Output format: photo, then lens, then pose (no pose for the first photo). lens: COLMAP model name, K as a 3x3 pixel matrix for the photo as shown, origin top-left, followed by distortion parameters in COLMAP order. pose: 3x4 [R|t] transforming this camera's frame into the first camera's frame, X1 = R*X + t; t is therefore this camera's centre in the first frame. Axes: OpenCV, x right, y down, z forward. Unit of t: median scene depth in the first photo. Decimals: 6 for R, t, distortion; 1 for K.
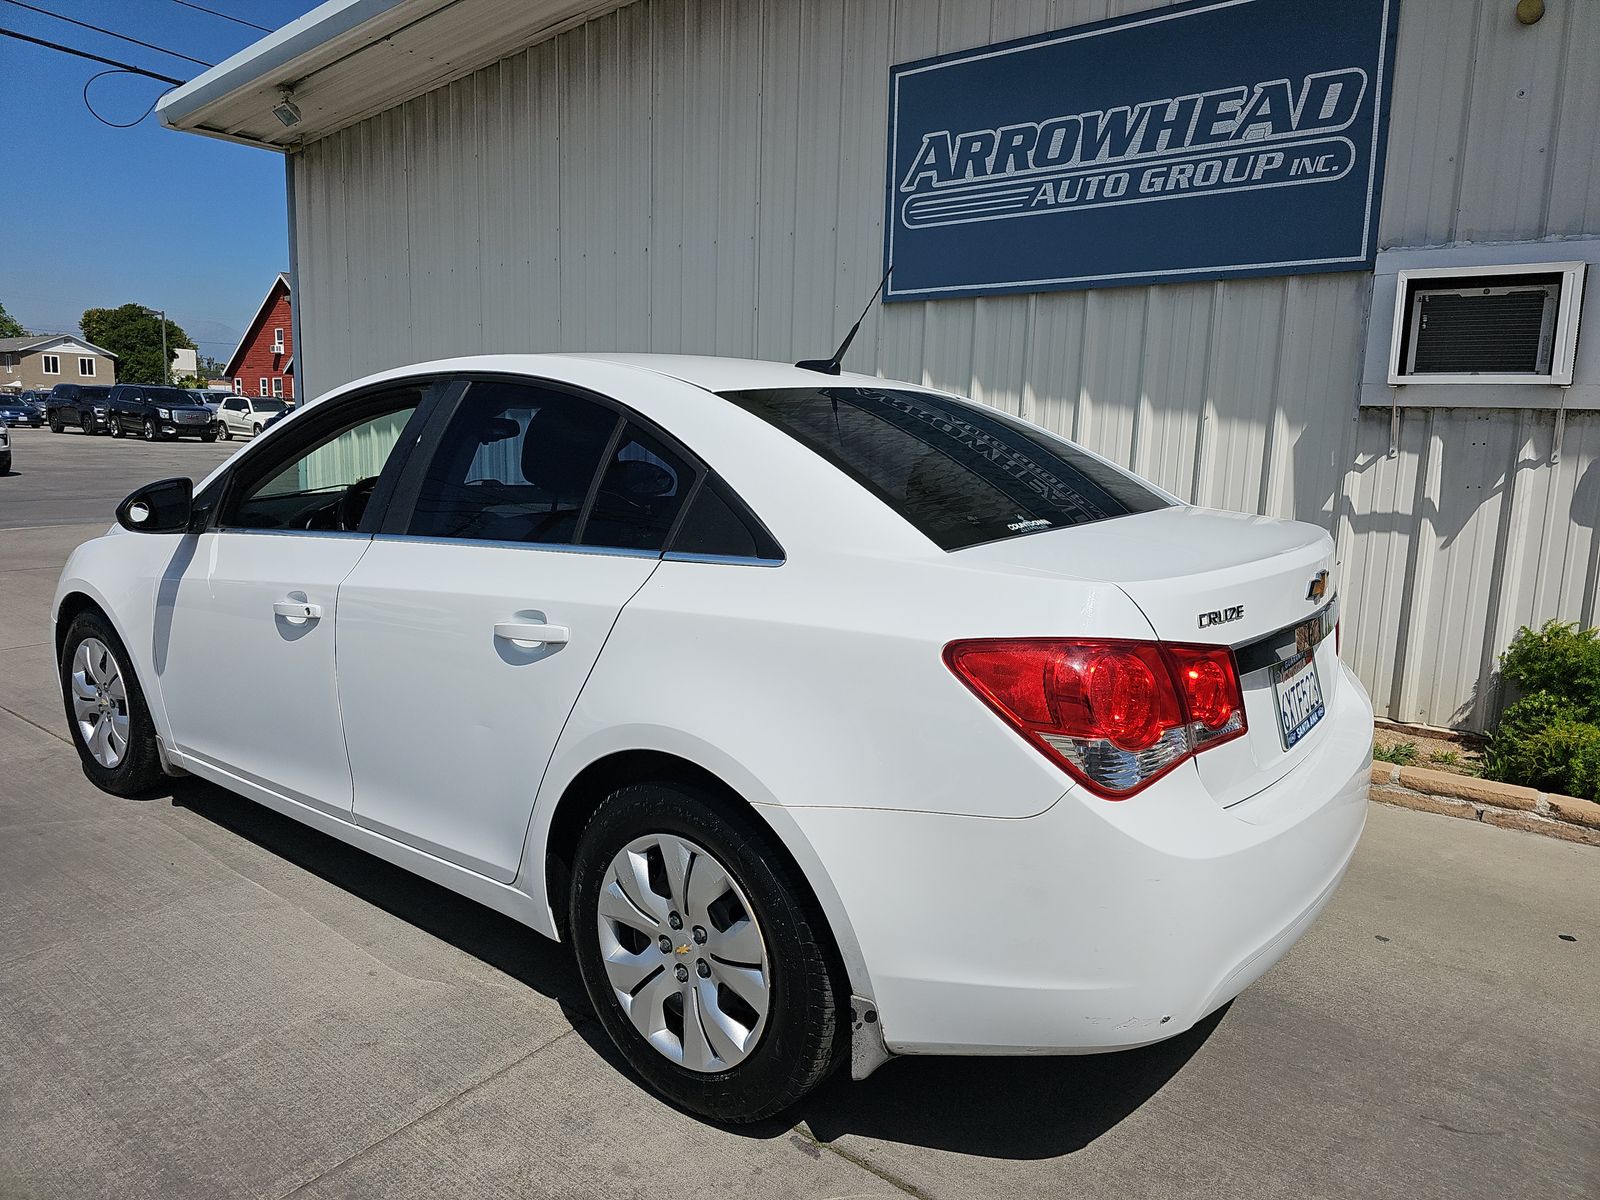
lens RADIAL K [[1041.6, 0, 810.1], [0, 1041.6, 602.5], [0, 0, 1]] dist [0.025272, -0.033711]
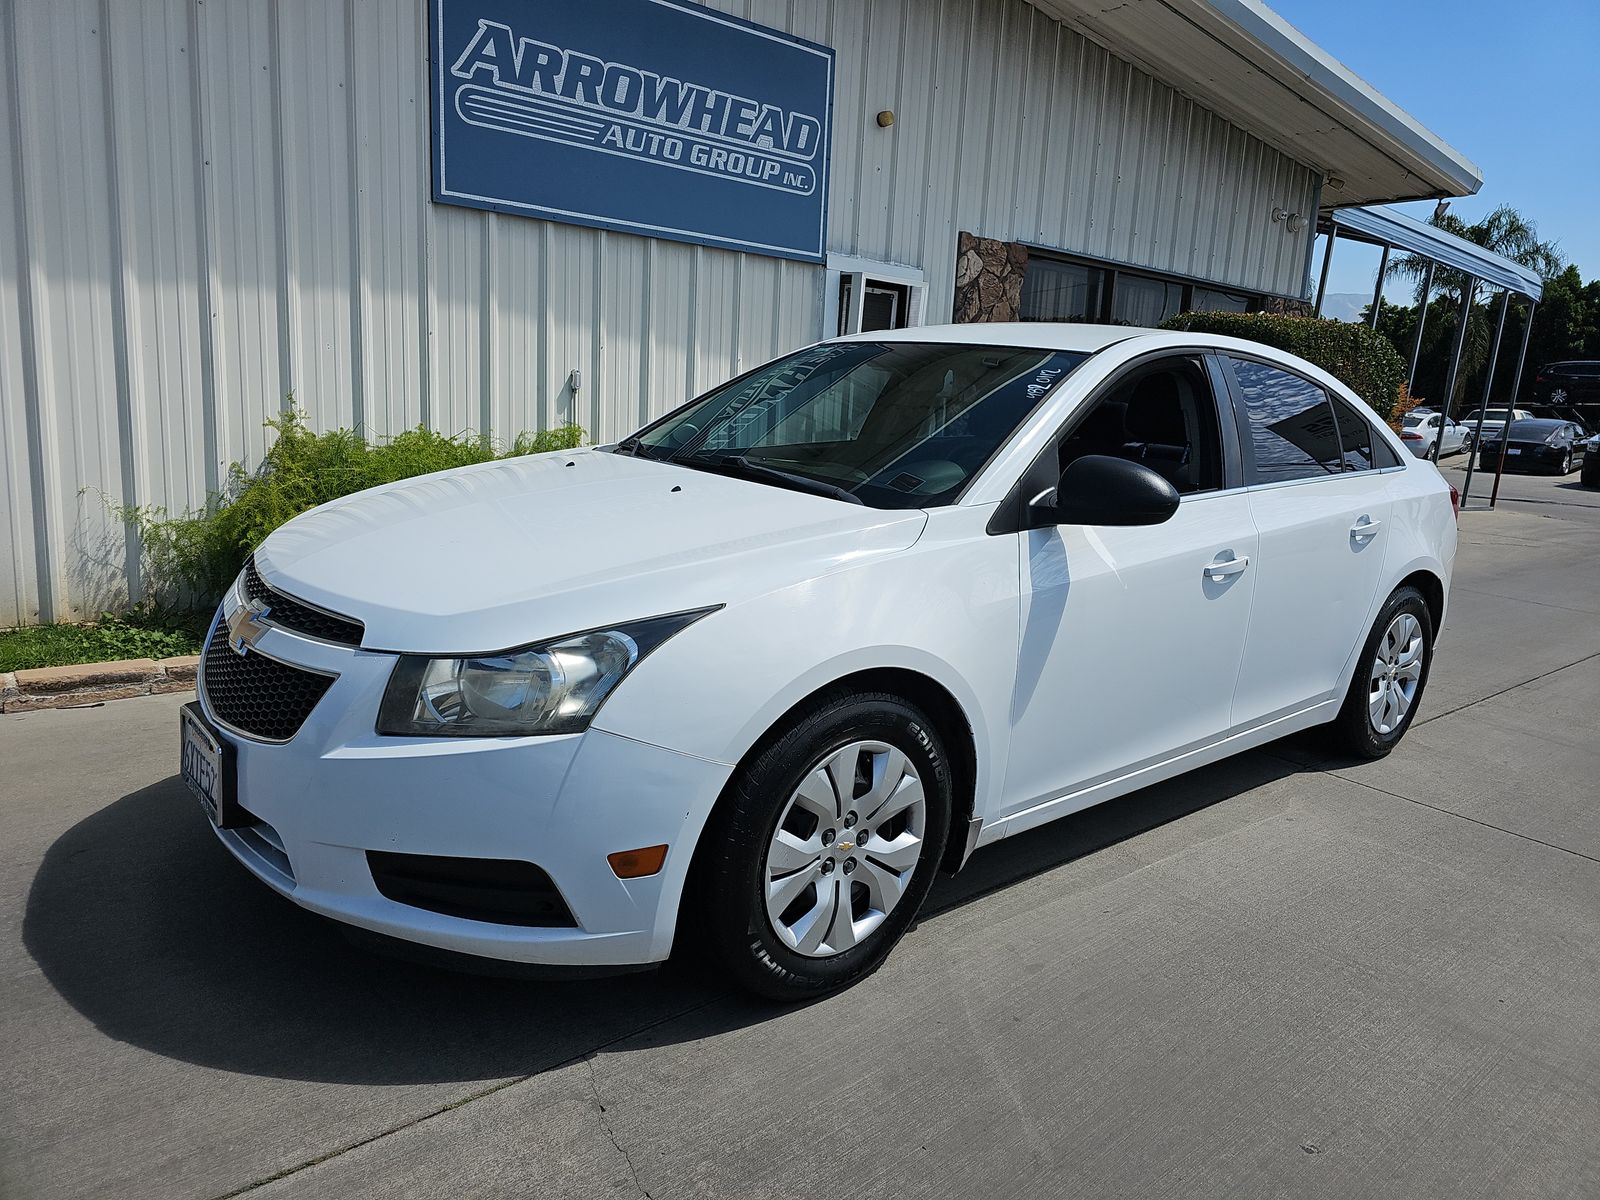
lens RADIAL K [[1041.6, 0, 803.5], [0, 1041.6, 604.9], [0, 0, 1]] dist [0.025272, -0.033711]
pose [[0.223748, -0.206861, 0.952442, -0.877102], [0.107658, 0.976483, 0.186791, -0.112010], [-0.968683, 0.060743, 0.240757, 0.624744]]
